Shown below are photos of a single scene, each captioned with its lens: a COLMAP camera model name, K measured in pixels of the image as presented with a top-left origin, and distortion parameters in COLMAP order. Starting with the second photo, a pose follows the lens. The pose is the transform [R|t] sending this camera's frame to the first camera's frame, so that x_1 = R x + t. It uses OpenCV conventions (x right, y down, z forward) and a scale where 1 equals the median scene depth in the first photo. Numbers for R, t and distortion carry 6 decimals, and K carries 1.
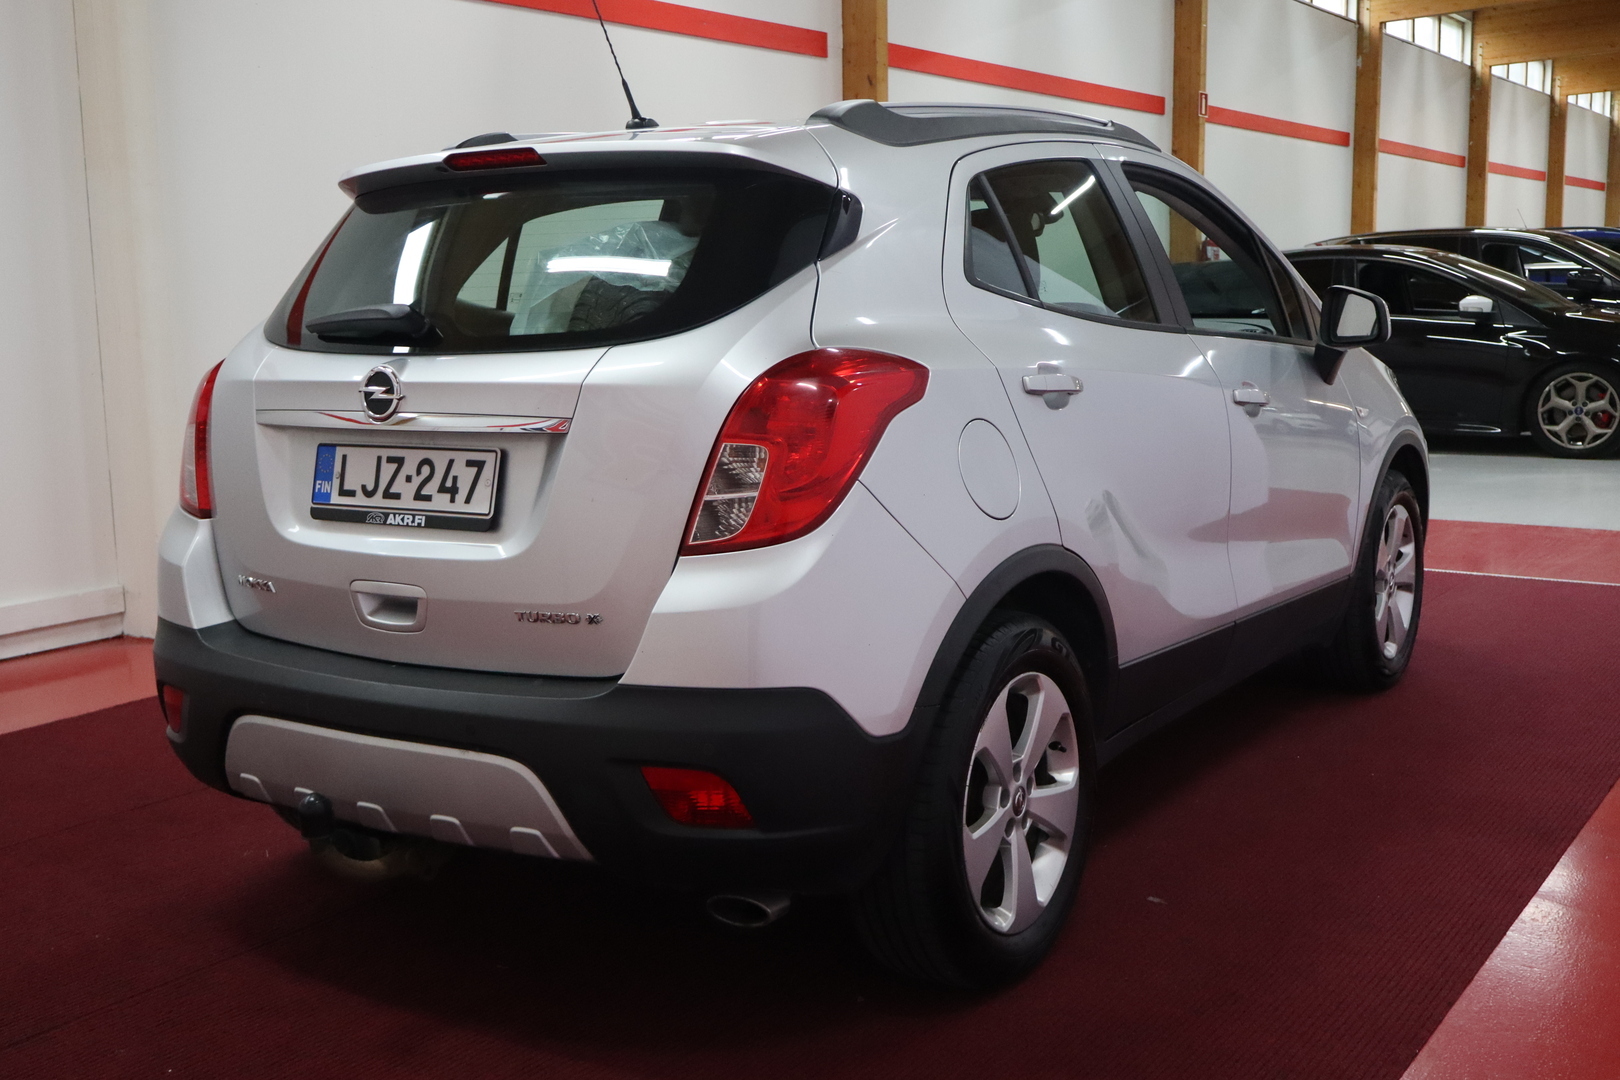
lens RADIAL K [[1691.8, 0, 810.0], [0, 1691.8, 540.0], [0, 0, 1]] dist [0.003386, -0.000225]
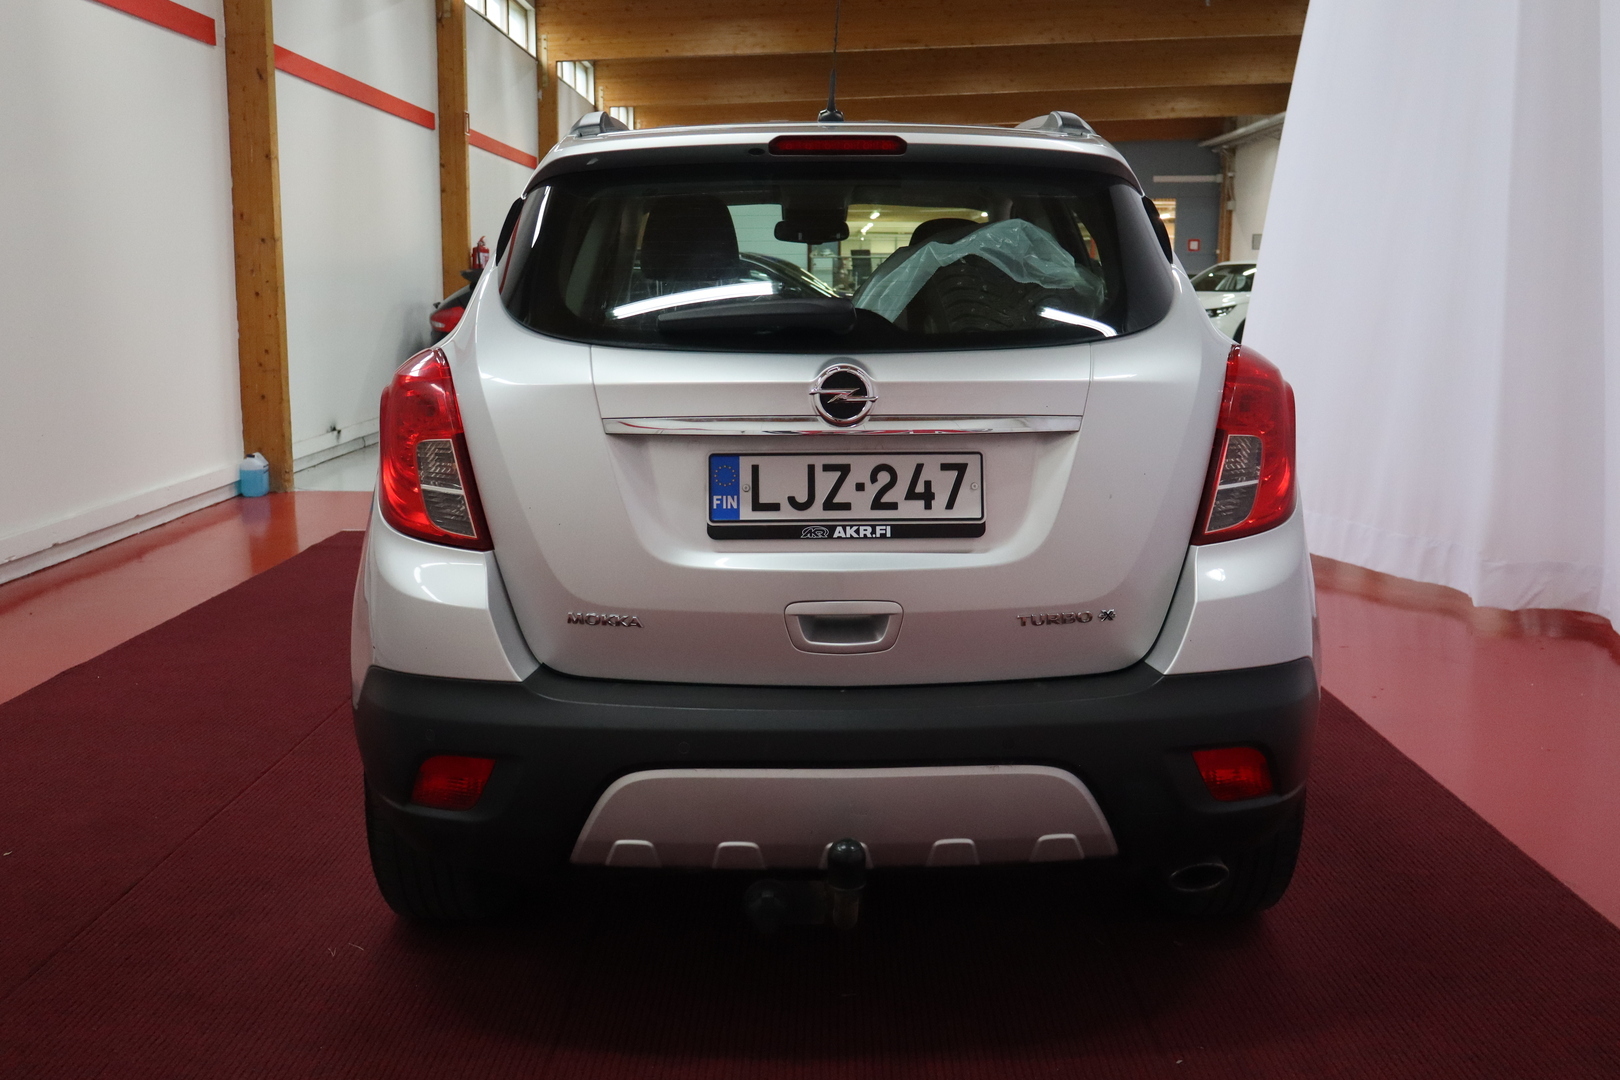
lens RADIAL K [[1521.3, 0, 810.0], [0, 1521.3, 540.0], [0, 0, 1]] dist [0.015443, -0.015815]
pose [[0.838674, -0.071375, 0.539937, -0.711115], [0.064332, 0.997418, 0.031925, -0.035541], [-0.540822, 0.007961, 0.841100, 0.312827]]
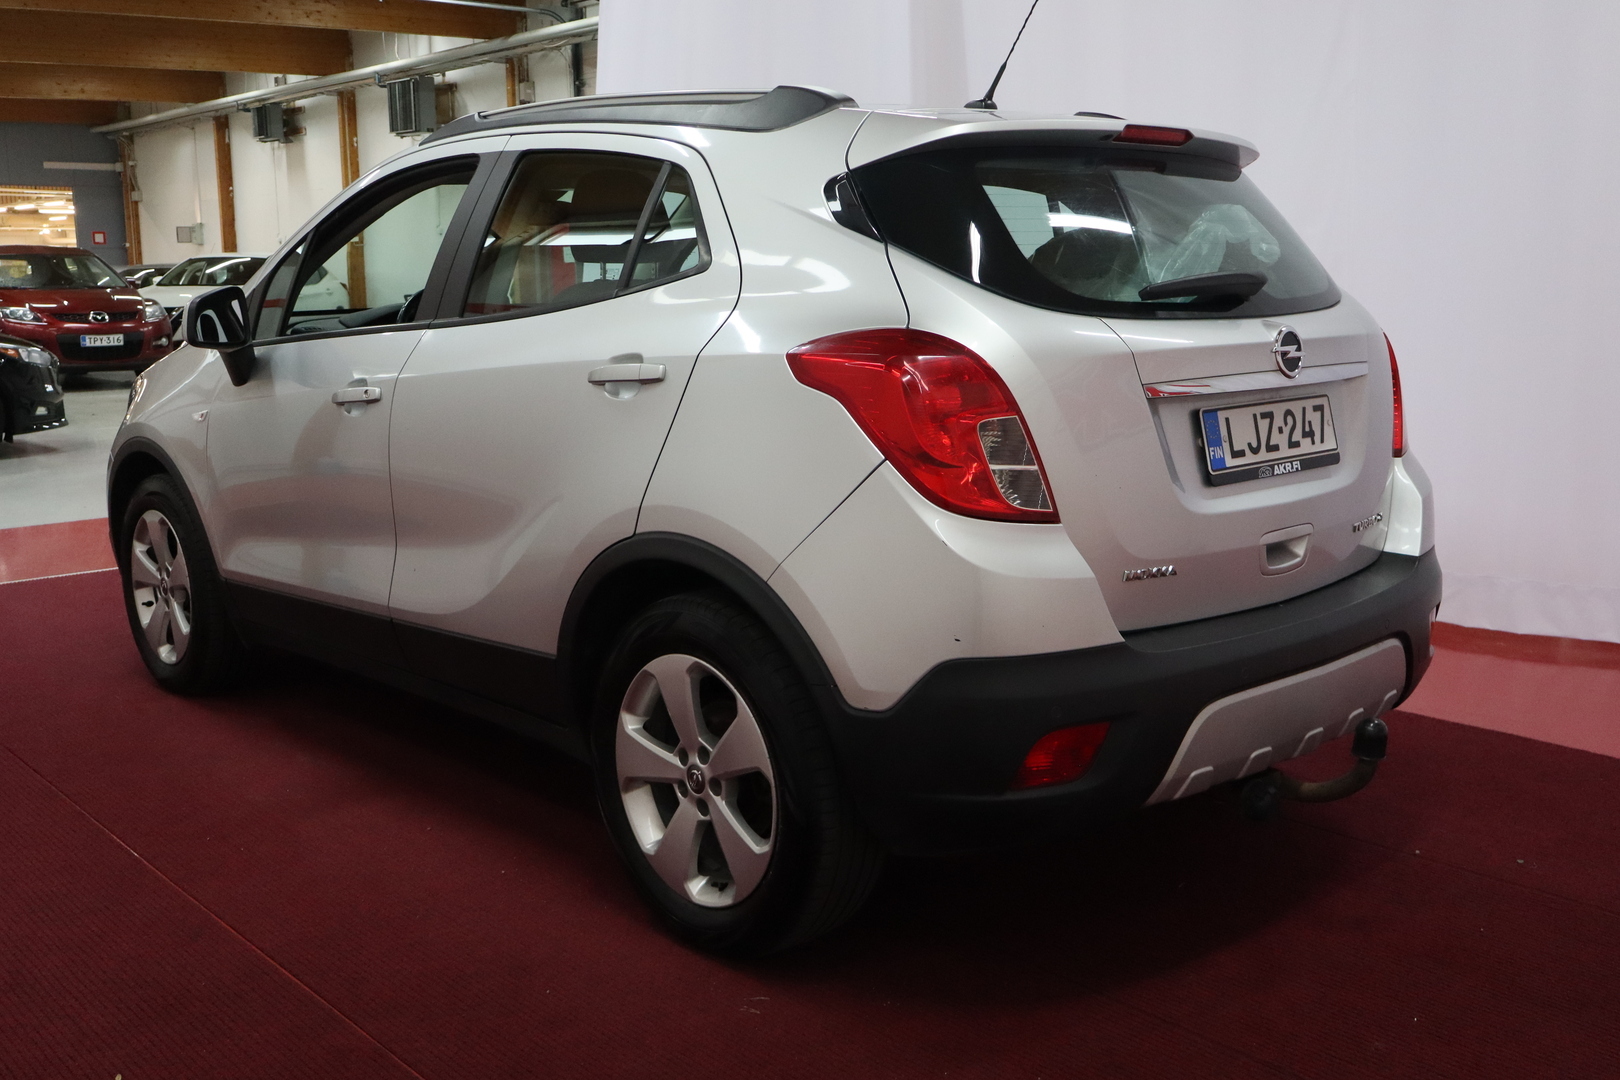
lens RADIAL K [[1521.3, 0, 810.0], [0, 1521.3, 540.0], [0, 0, 1]] dist [0.015443, -0.015815]
pose [[0.251472, -0.149381, 0.956267, -1.259254], [0.146602, 0.982497, 0.114926, -0.123631], [-0.956697, 0.111290, 0.268970, 1.031715]]
